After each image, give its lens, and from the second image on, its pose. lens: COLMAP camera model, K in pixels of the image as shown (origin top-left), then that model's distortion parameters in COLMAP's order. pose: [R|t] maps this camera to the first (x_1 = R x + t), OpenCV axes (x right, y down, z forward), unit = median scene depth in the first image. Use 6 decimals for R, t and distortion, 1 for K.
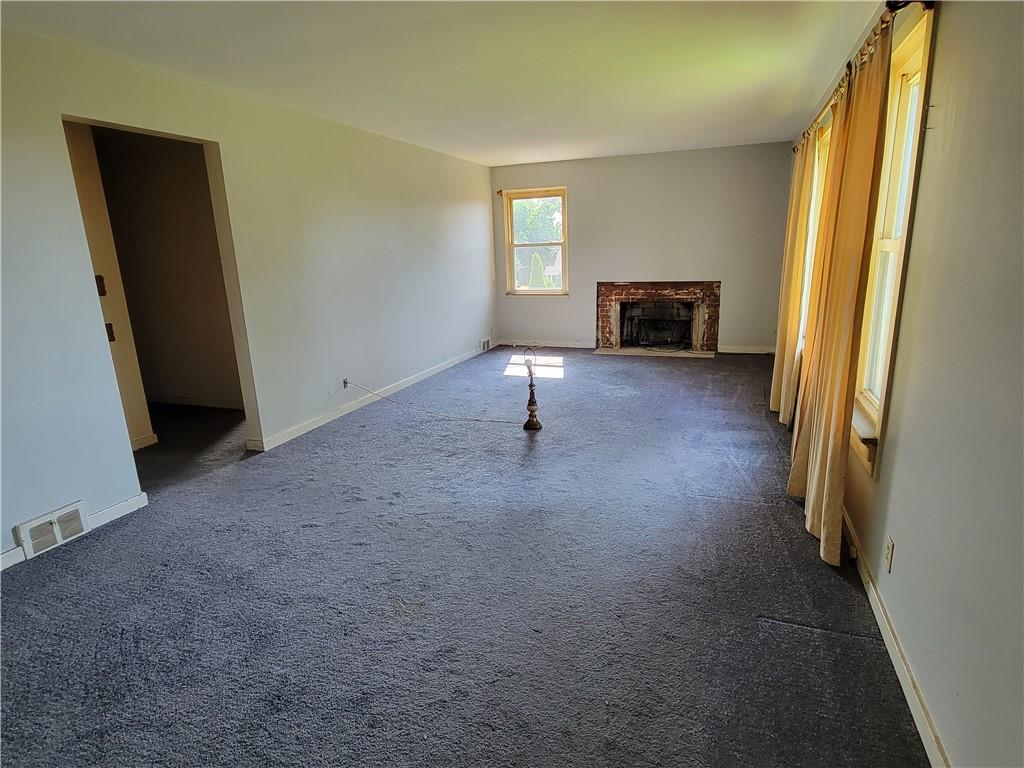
lens RADIAL K [[547.6, 0, 513.4], [0, 547.6, 384.3], [0, 0, 1]] dist [0.000063, 0.000140]
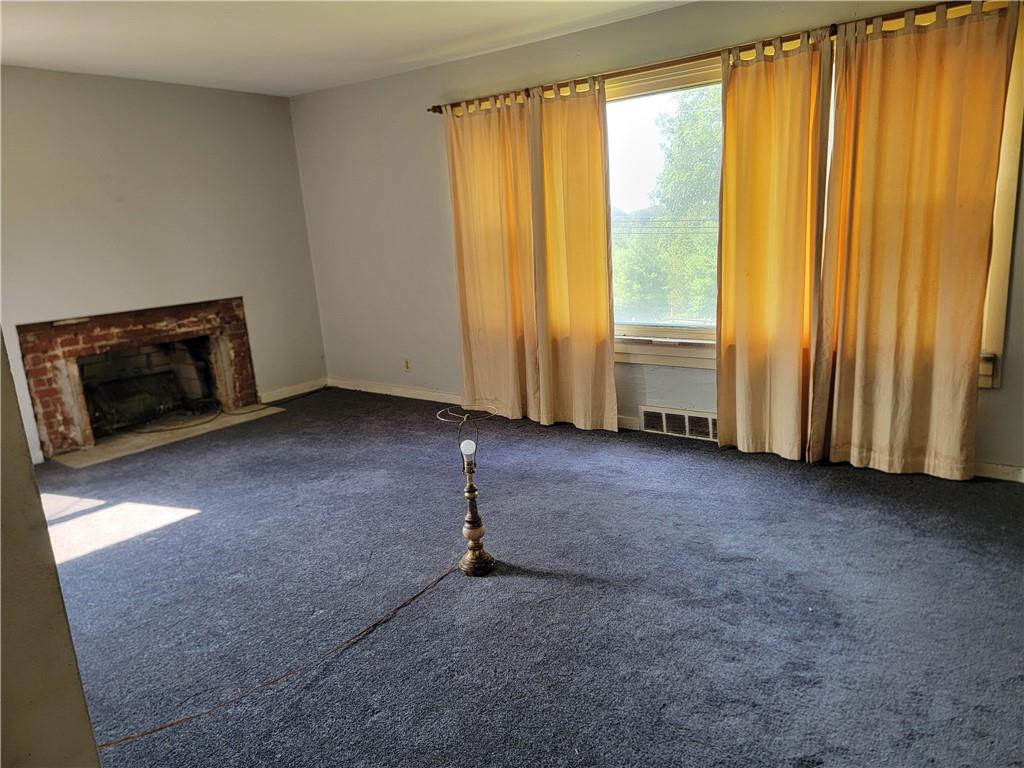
lens RADIAL K [[719.8, 0, 513.3], [0, 719.8, 386.4], [0, 0, 1]] dist [0.000484, -0.002193]
pose [[0.255688, -0.197695, 0.946330, -0.349053], [0.279544, 0.952172, 0.123386, -0.098092], [-0.925461, 0.232993, 0.298723, 0.453154]]
